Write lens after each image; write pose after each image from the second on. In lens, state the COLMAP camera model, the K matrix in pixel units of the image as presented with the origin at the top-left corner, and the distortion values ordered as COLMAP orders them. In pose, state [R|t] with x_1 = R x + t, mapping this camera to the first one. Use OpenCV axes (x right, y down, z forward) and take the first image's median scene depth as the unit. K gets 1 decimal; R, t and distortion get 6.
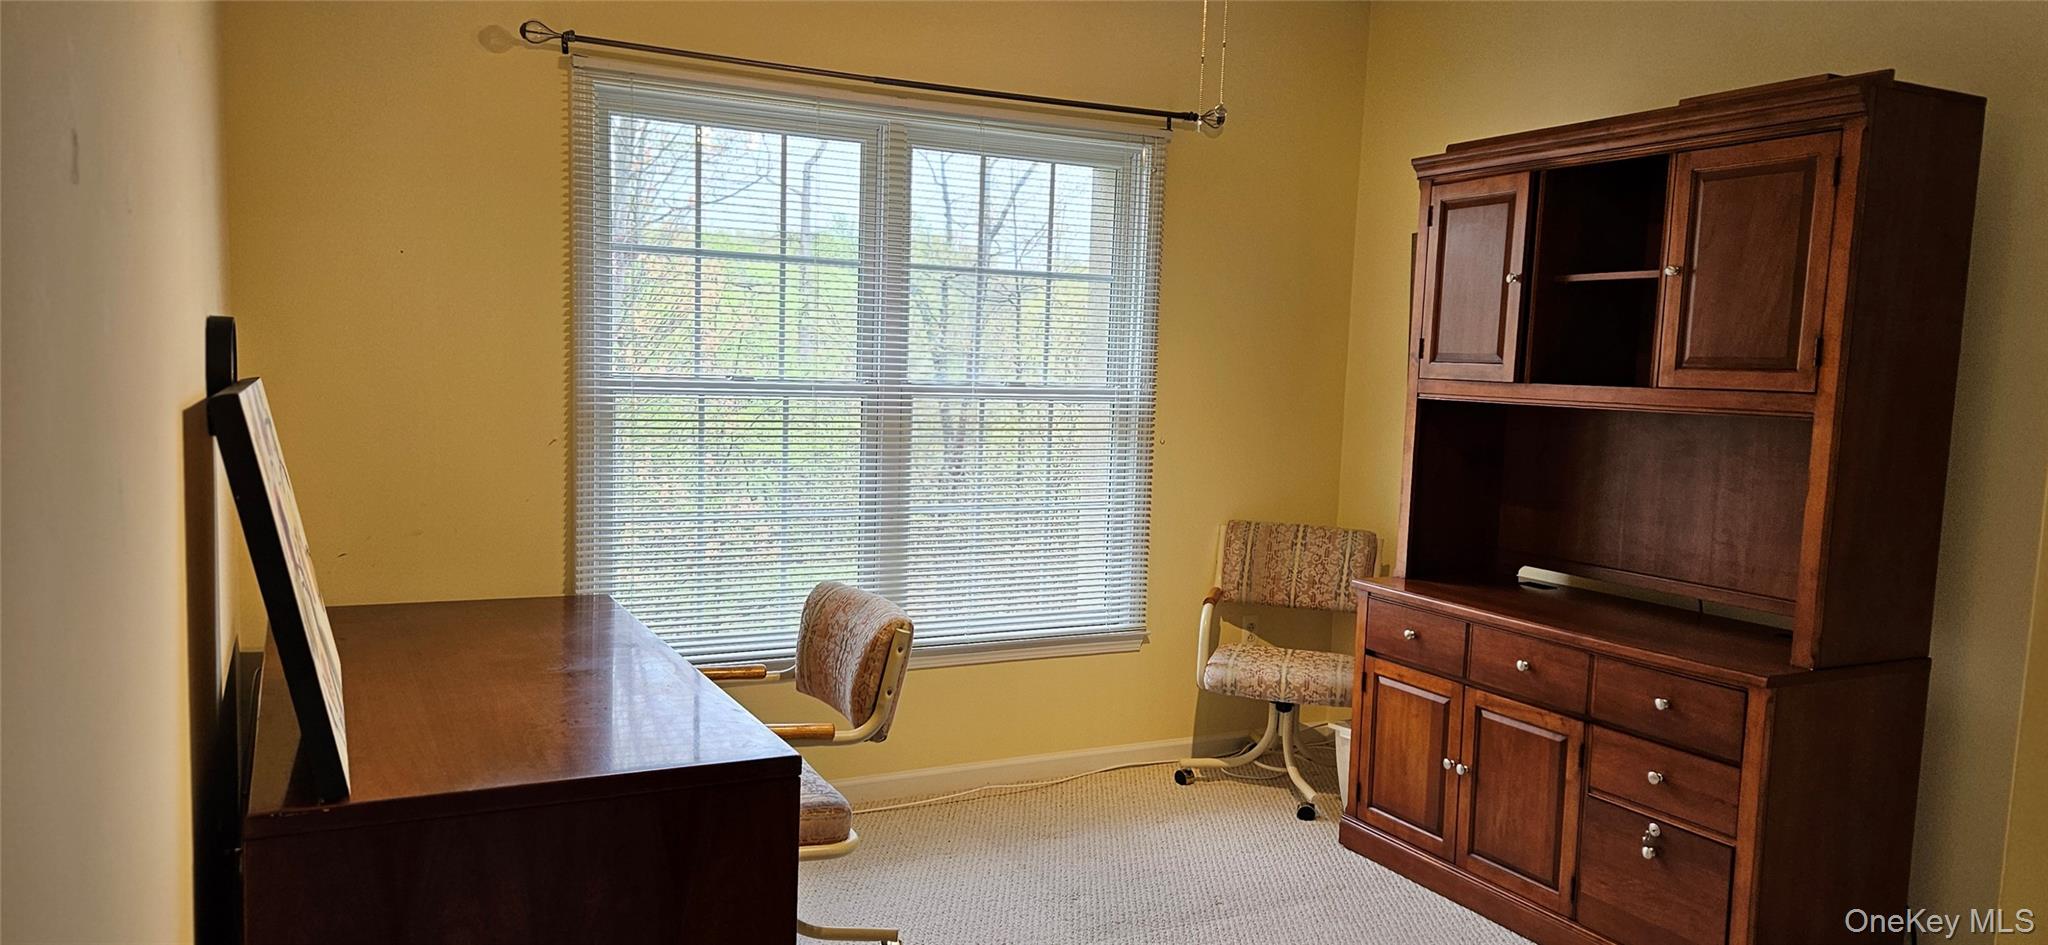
lens RADIAL K [[1347.9, 0, 1024.0], [0, 1347.9, 472.5], [0, 0, 1]] dist [0.000465, 0.000142]
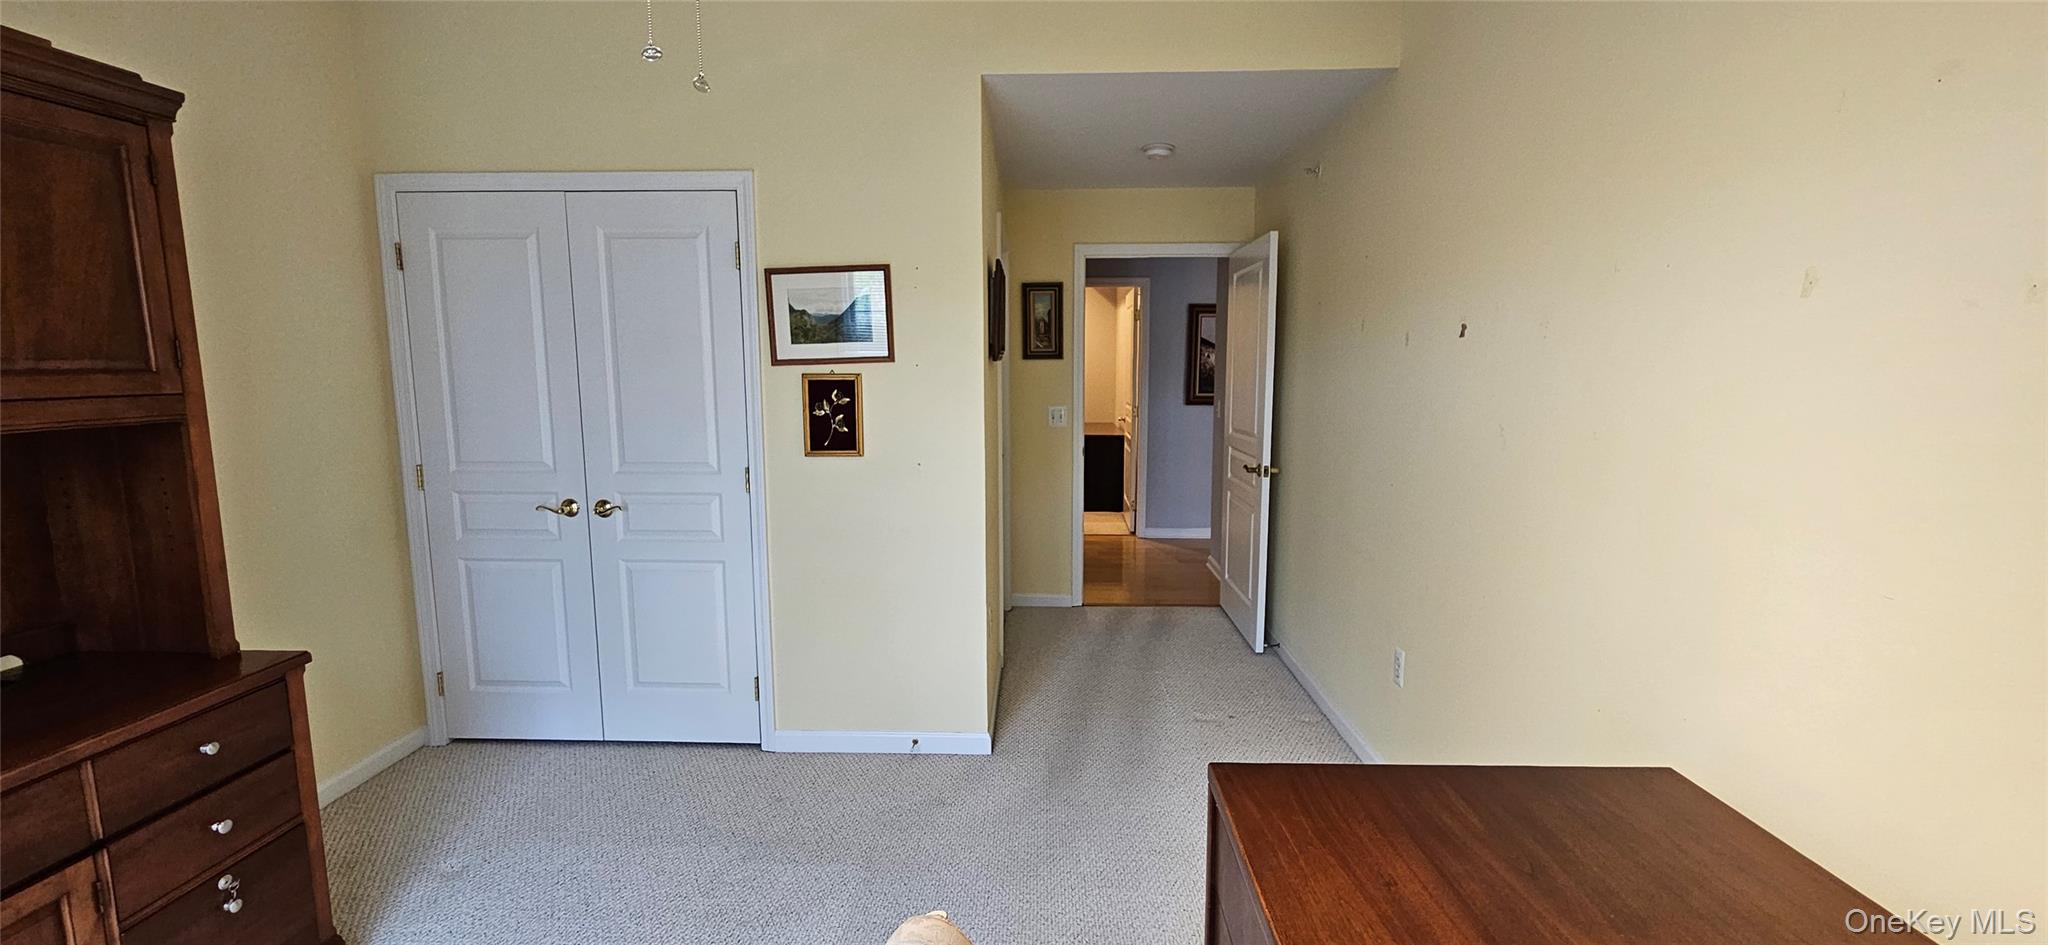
lens RADIAL K [[839.7, 0, 1024.0], [0, 839.7, 472.5], [0, 0, 1]] dist [-0.000075, -0.000016]
pose [[-0.870538, -0.095035, 0.482837, -0.262330], [0.018452, 0.974181, 0.225012, -0.127592], [-0.491755, 0.204791, -0.846308, 1.190808]]
